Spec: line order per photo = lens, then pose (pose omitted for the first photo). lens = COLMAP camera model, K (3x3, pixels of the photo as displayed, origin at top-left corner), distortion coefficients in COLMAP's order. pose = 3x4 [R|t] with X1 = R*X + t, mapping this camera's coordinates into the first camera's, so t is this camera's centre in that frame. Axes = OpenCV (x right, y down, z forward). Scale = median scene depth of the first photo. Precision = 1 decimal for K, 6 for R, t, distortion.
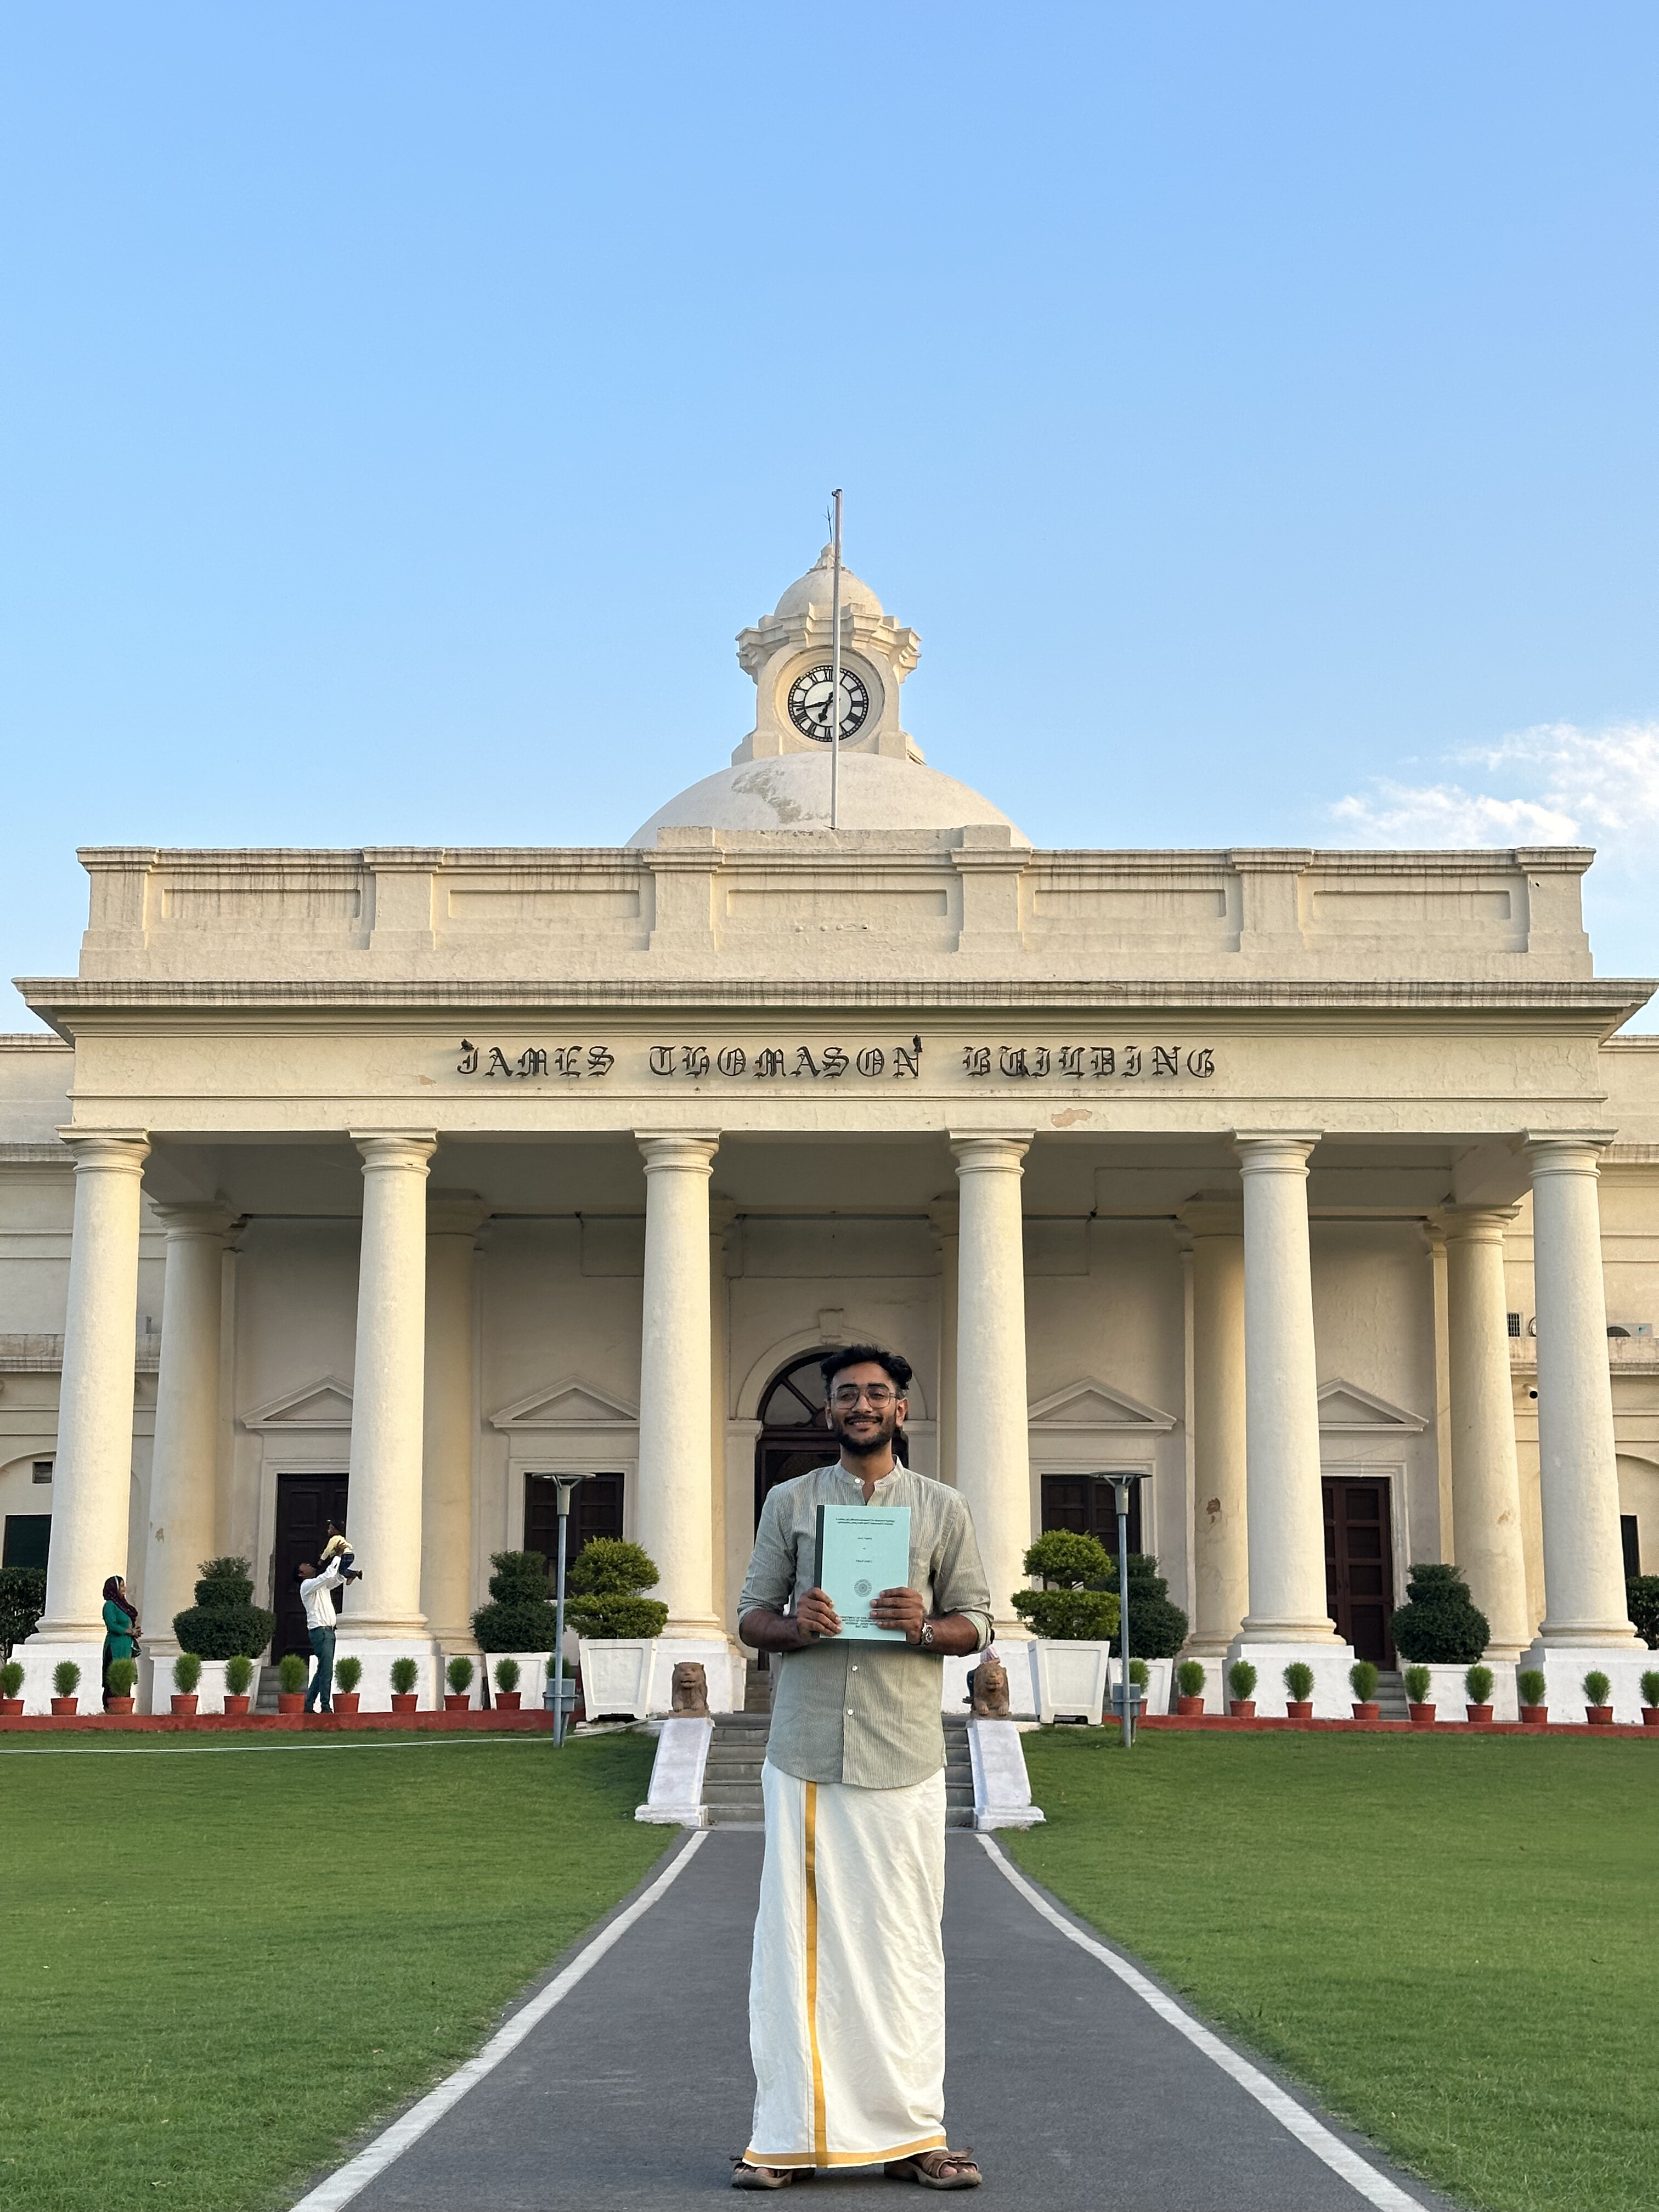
lens RADIAL K [[3041.5, 0, 778.9], [0, 3041.5, 1101.4], [0, 0, 1]] dist [0.130470, 0.015544]
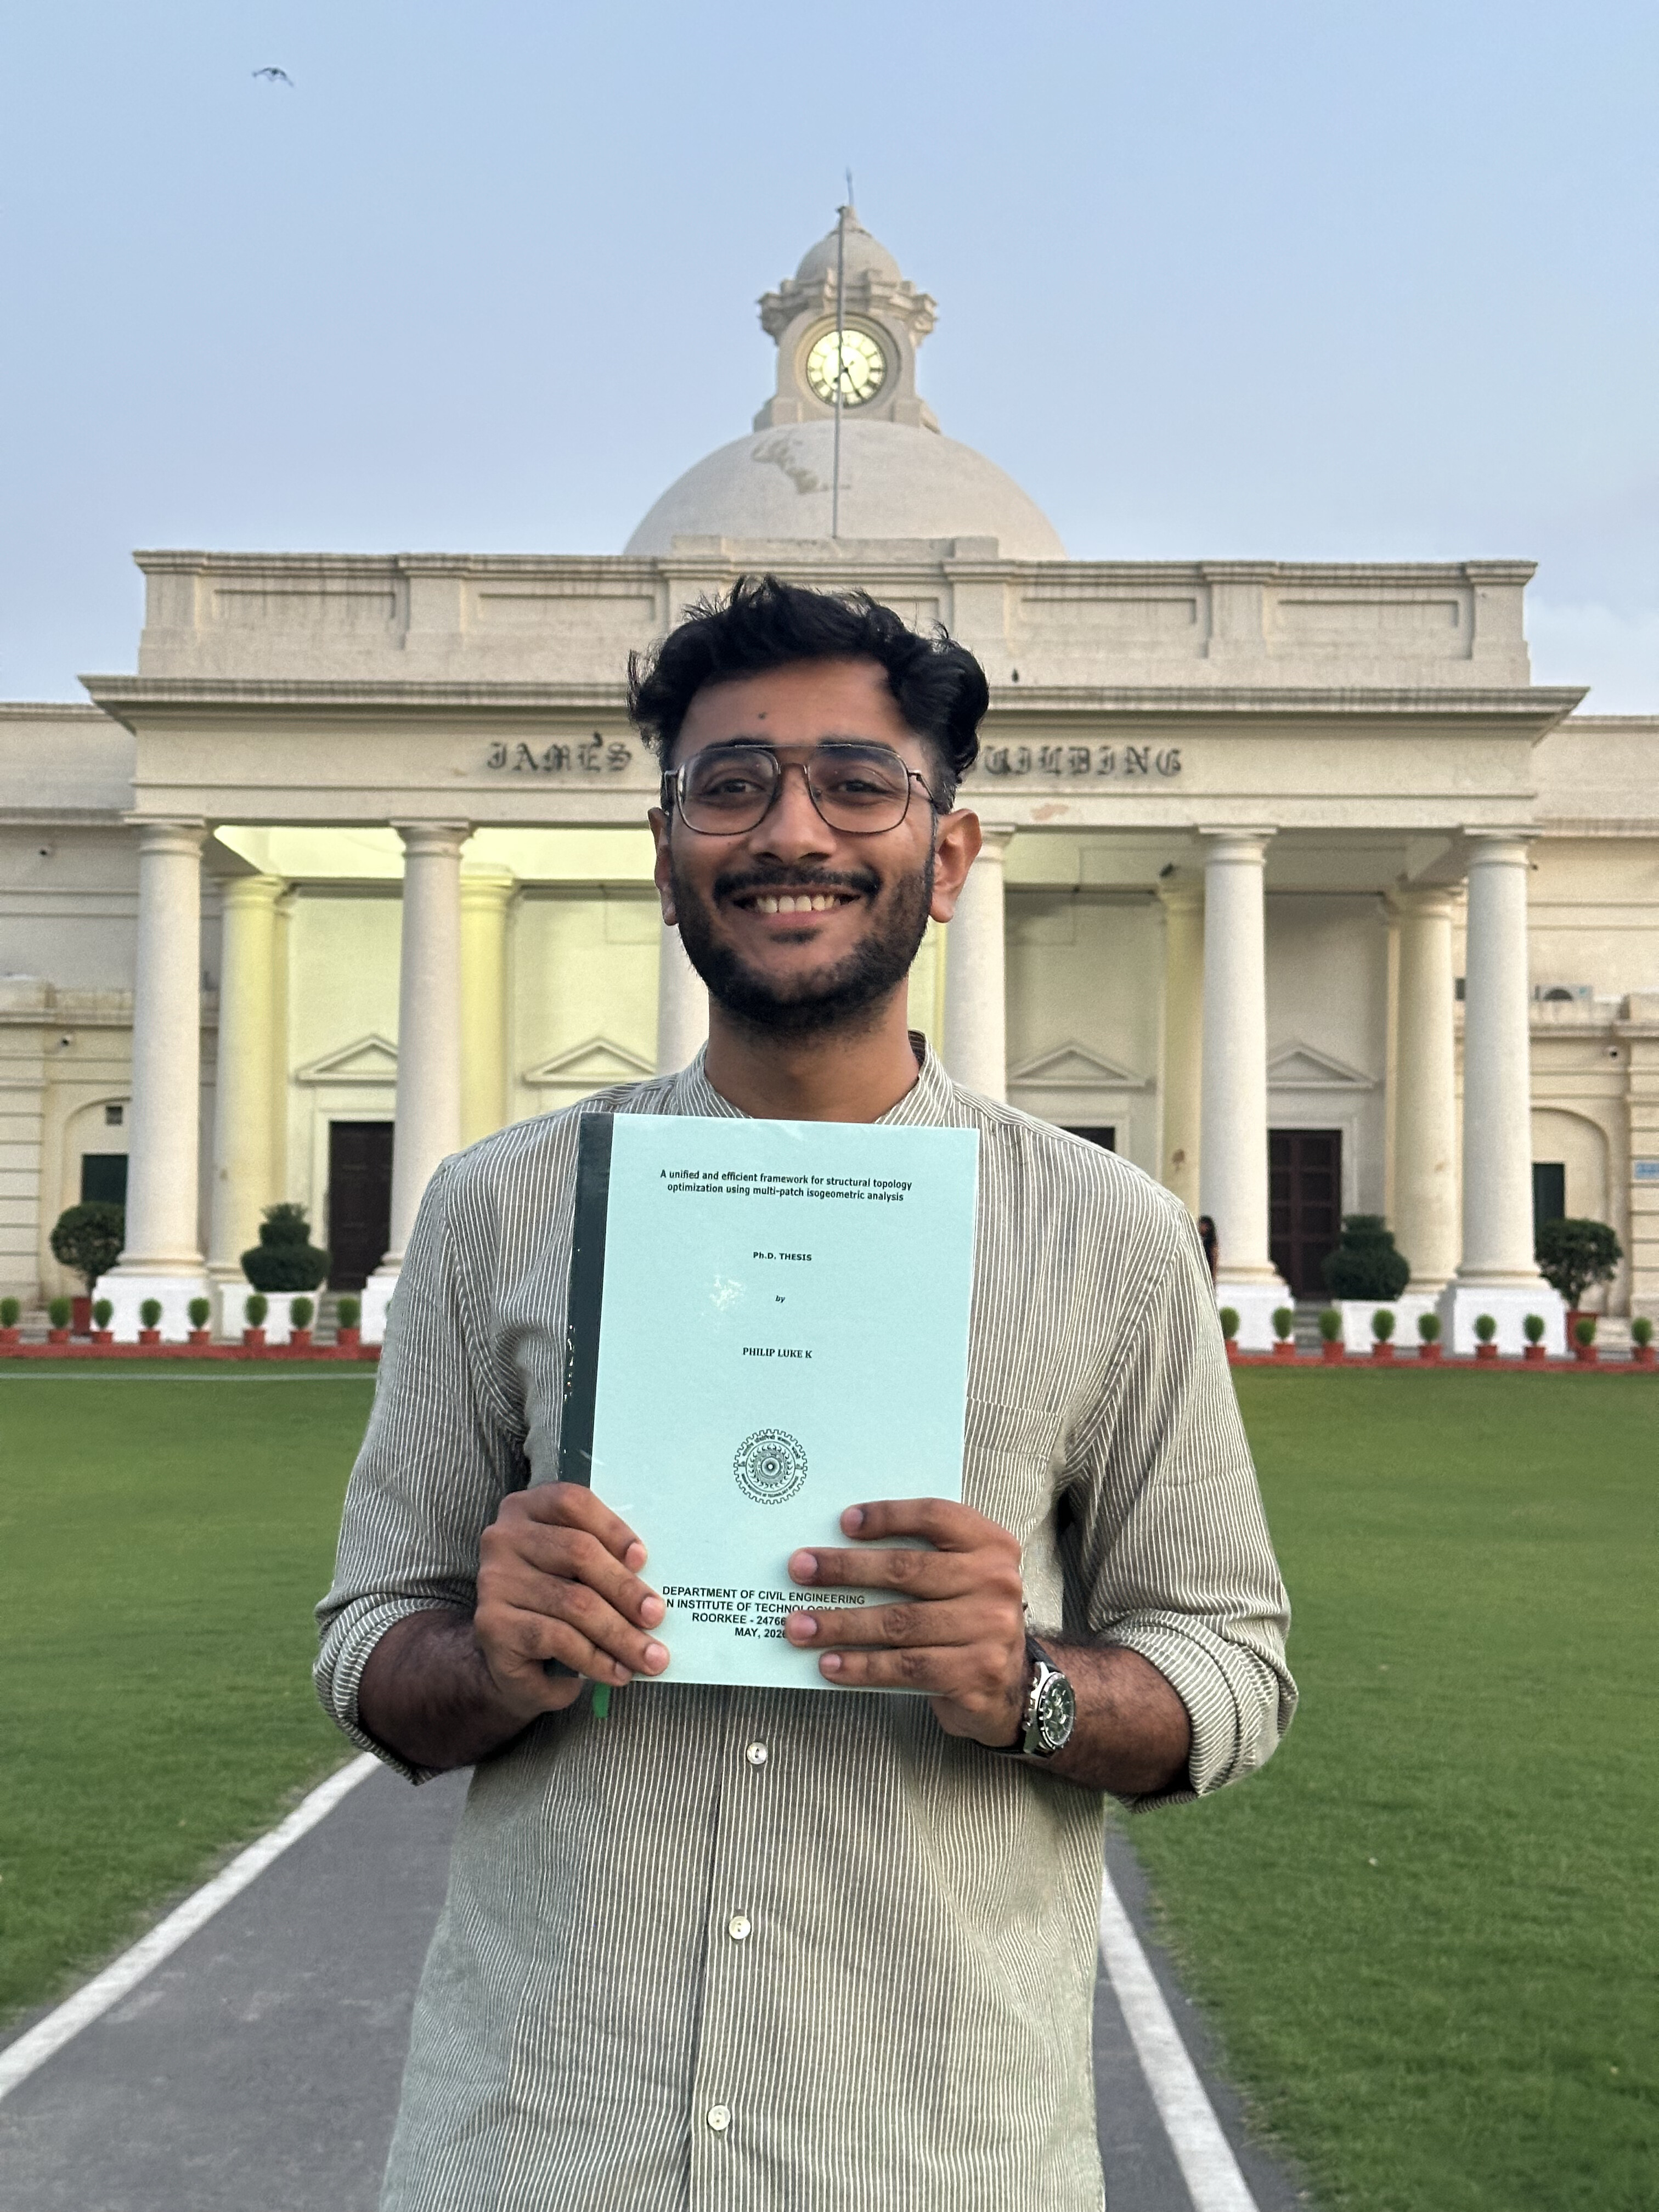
lens RADIAL K [[3092.1, 0, 829.5], [0, 3092.1, 1106.0], [0, 0, 1]] dist [0.127859, -0.000286]
pose [[0.999981, 0.005965, 0.001439, 0.015765], [-0.006105, 0.990749, 0.135568, -0.039977], [-0.000617, -0.135574, 0.990767, -0.115204]]
